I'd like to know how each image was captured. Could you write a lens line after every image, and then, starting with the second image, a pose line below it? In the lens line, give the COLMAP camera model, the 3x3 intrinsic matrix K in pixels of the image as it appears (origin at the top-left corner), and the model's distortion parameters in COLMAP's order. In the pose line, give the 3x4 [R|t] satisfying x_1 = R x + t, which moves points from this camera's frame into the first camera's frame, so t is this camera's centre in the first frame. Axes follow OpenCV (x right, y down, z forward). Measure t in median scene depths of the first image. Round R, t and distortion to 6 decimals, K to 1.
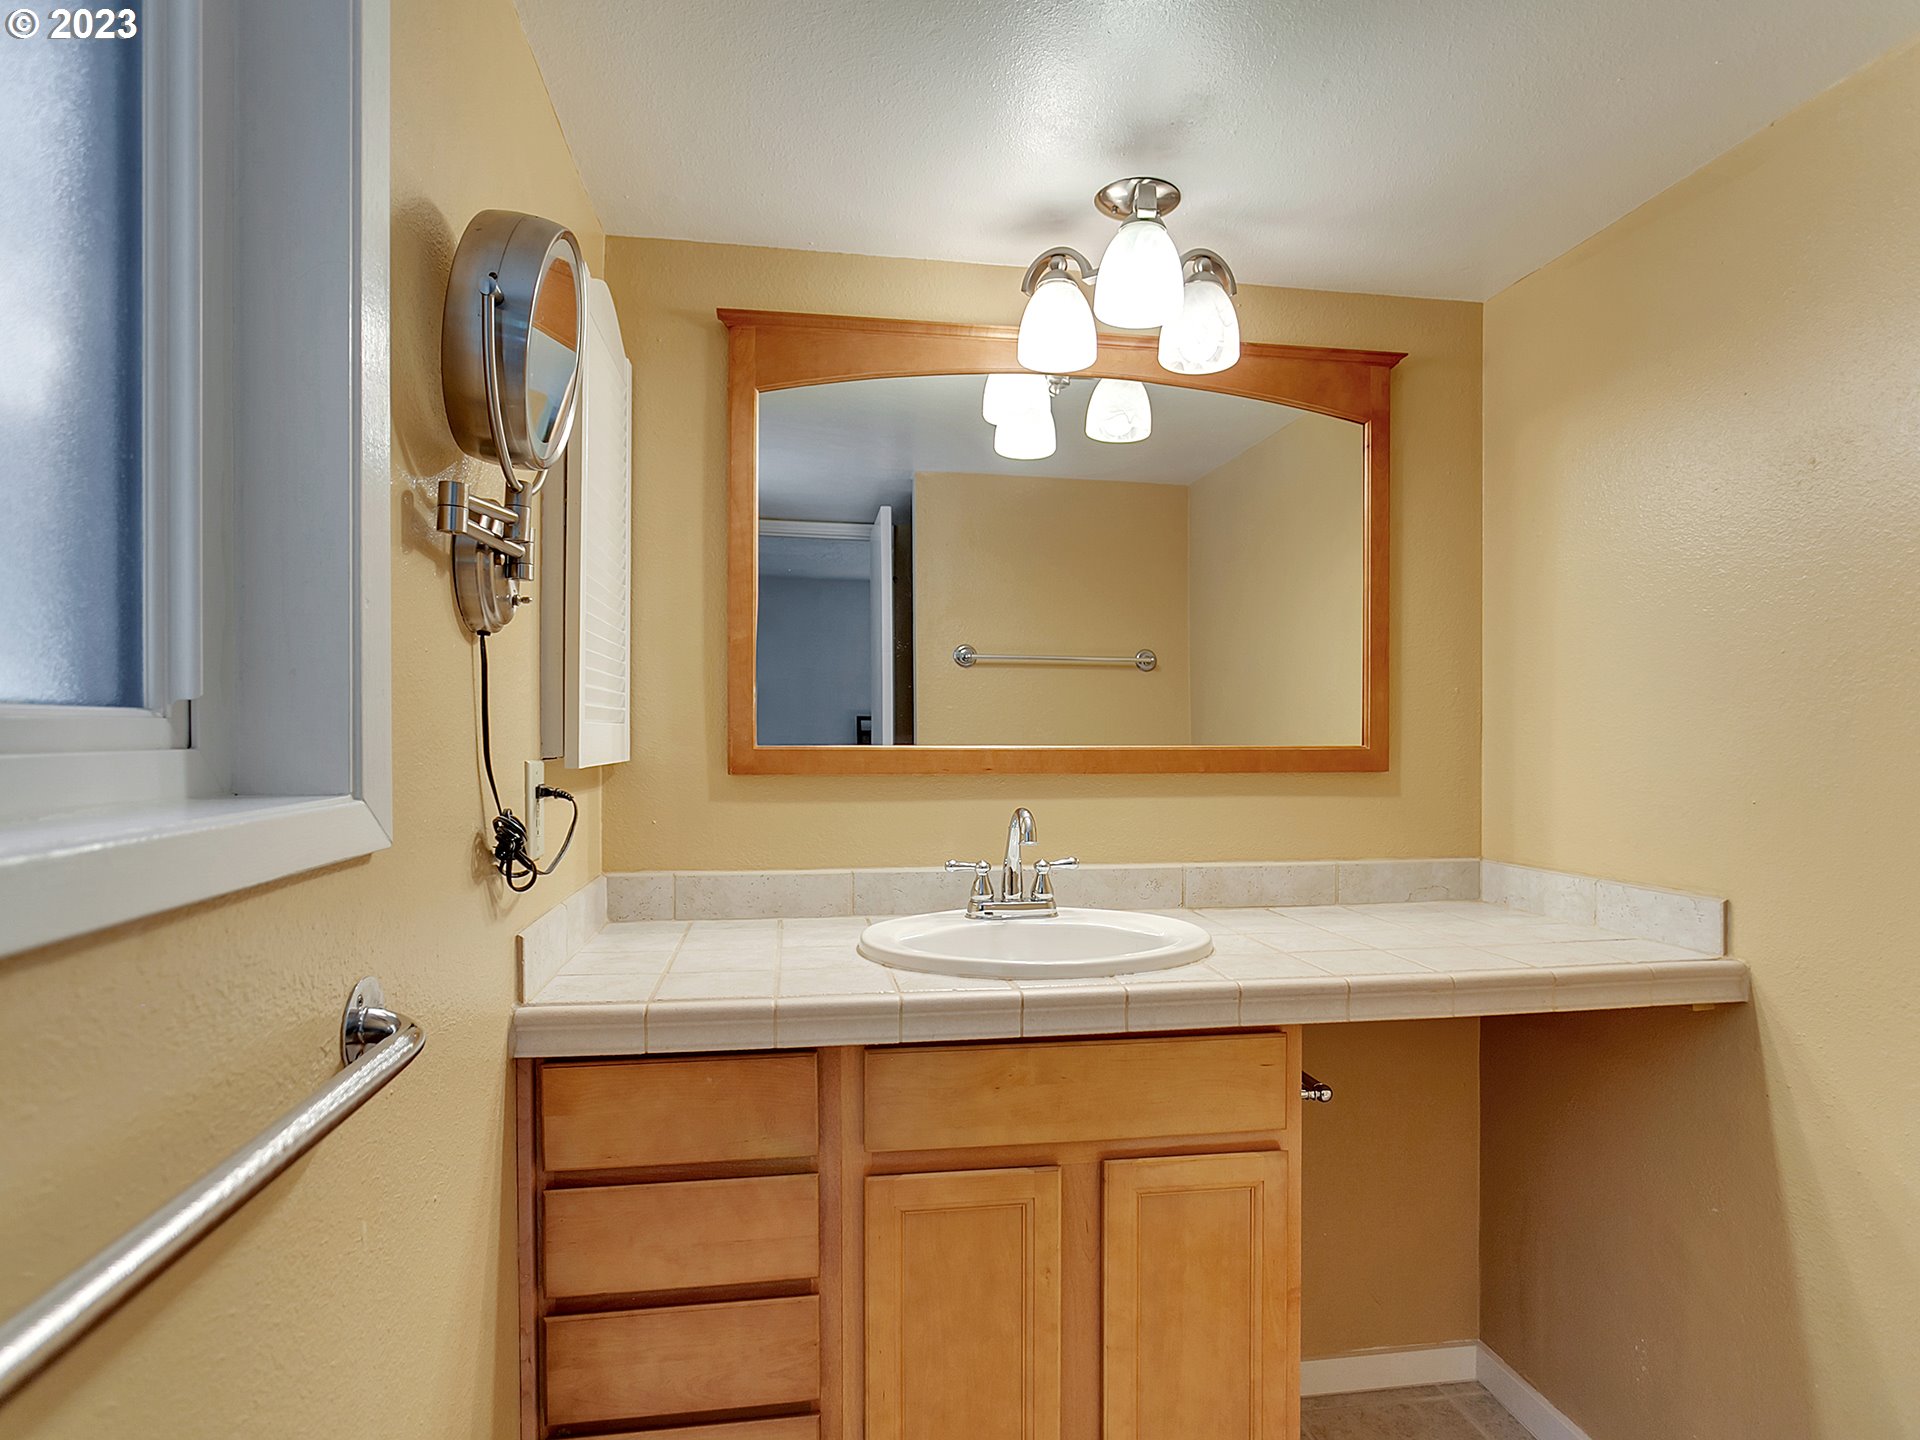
lens RADIAL K [[1031.8, 0, 960.0], [0, 1031.8, 745.8], [0, 0, 1]] dist [-0.022785, 0.005707]
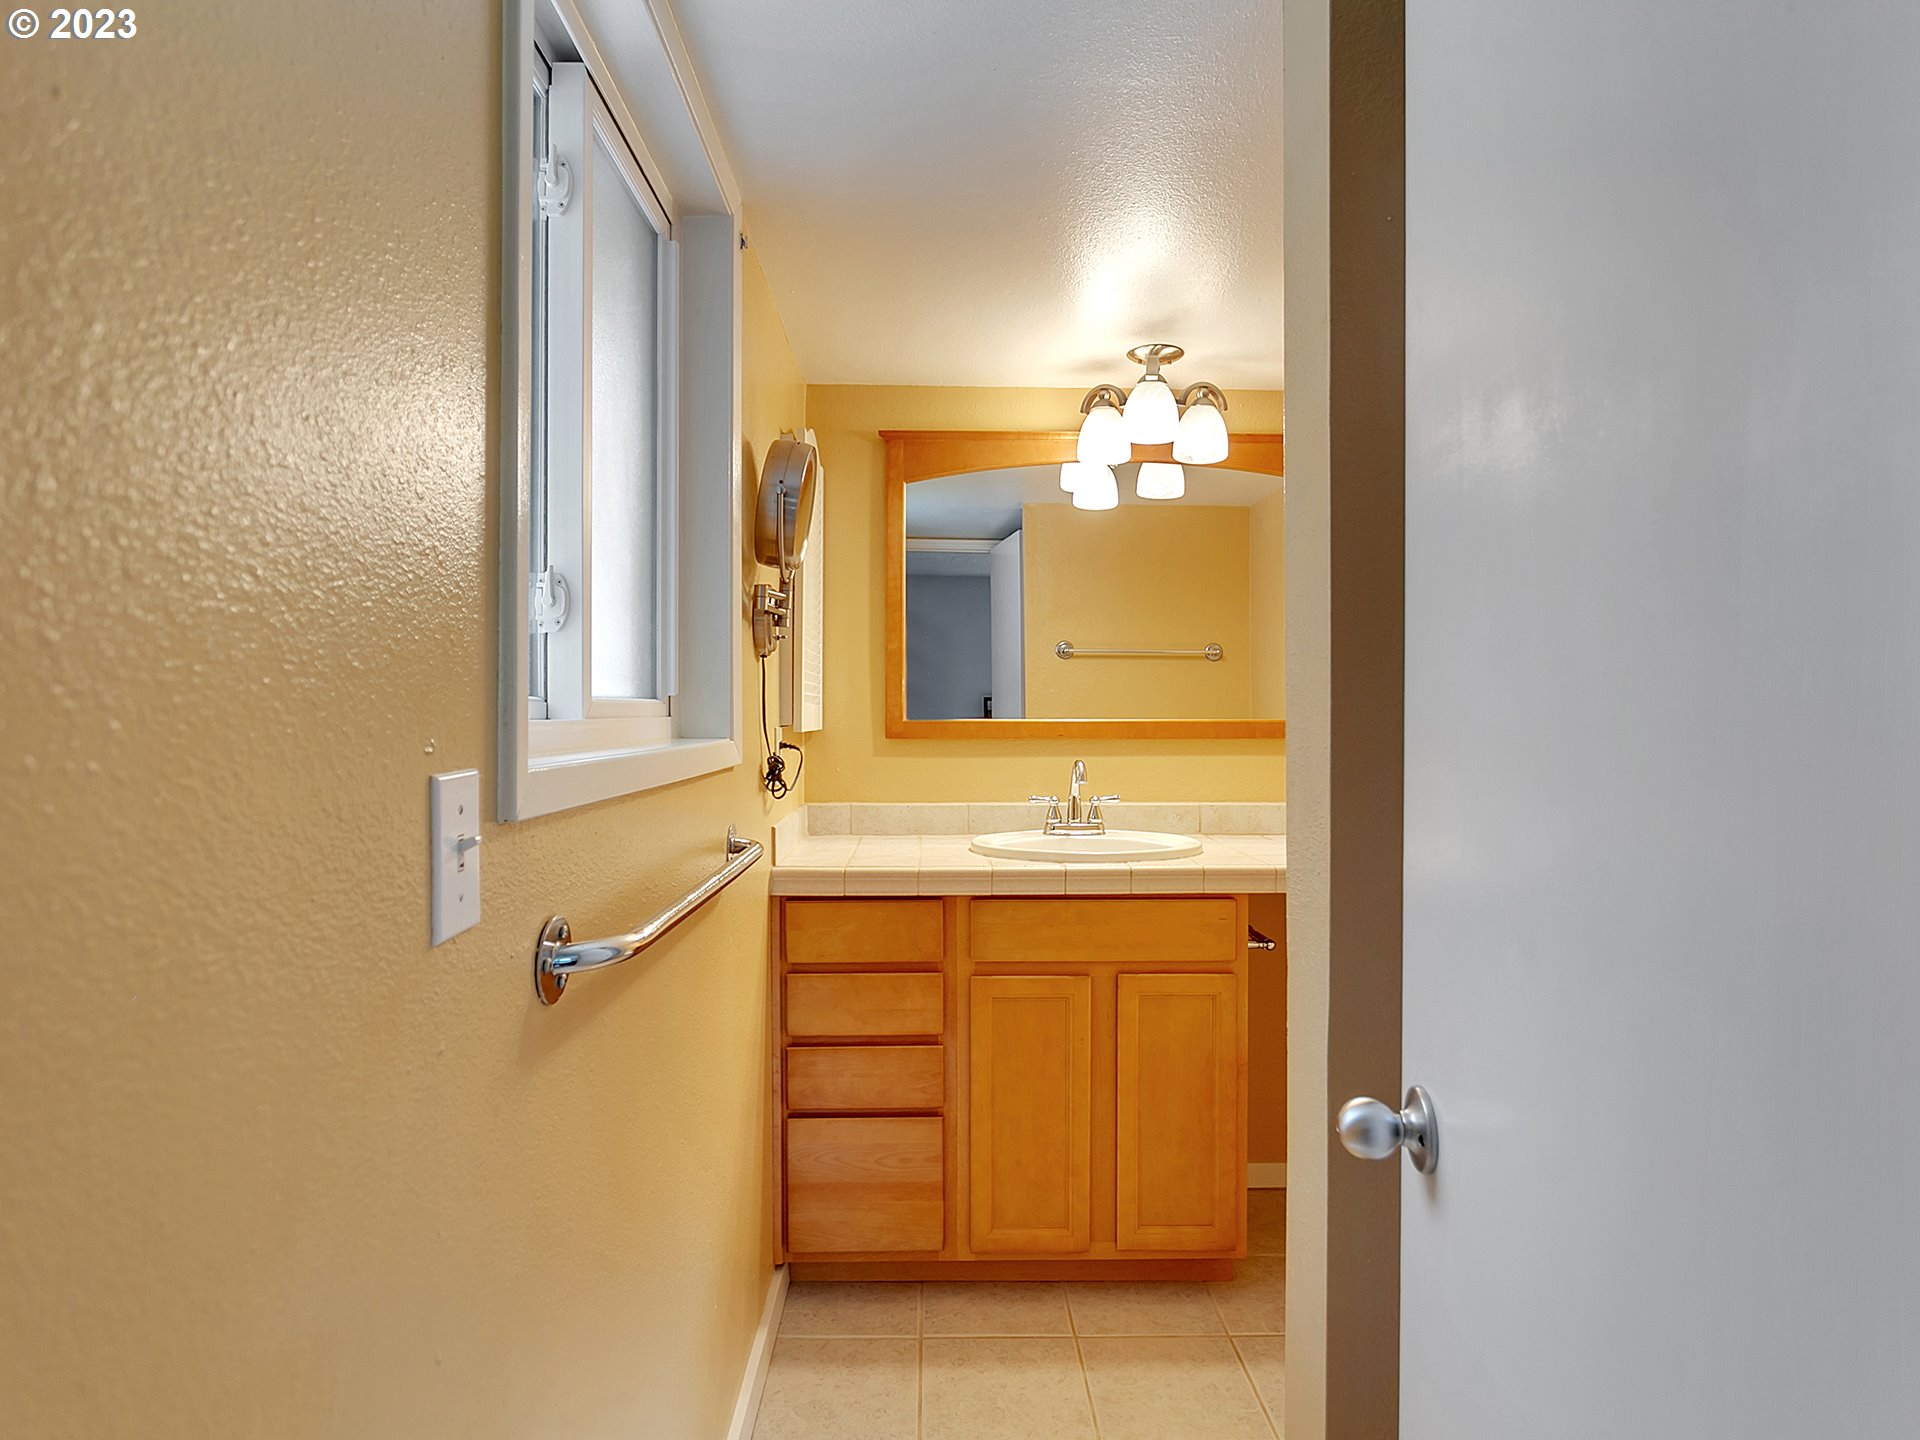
lens RADIAL K [[1031.8, 0, 960.0], [0, 1031.8, 745.8], [0, 0, 1]] dist [-0.022785, 0.005707]
pose [[0.991596, 0.003013, -0.129339, 0.103814], [-0.000542, 0.999817, 0.019132, 0.013017], [0.129373, -0.018902, 0.991416, -0.645812]]
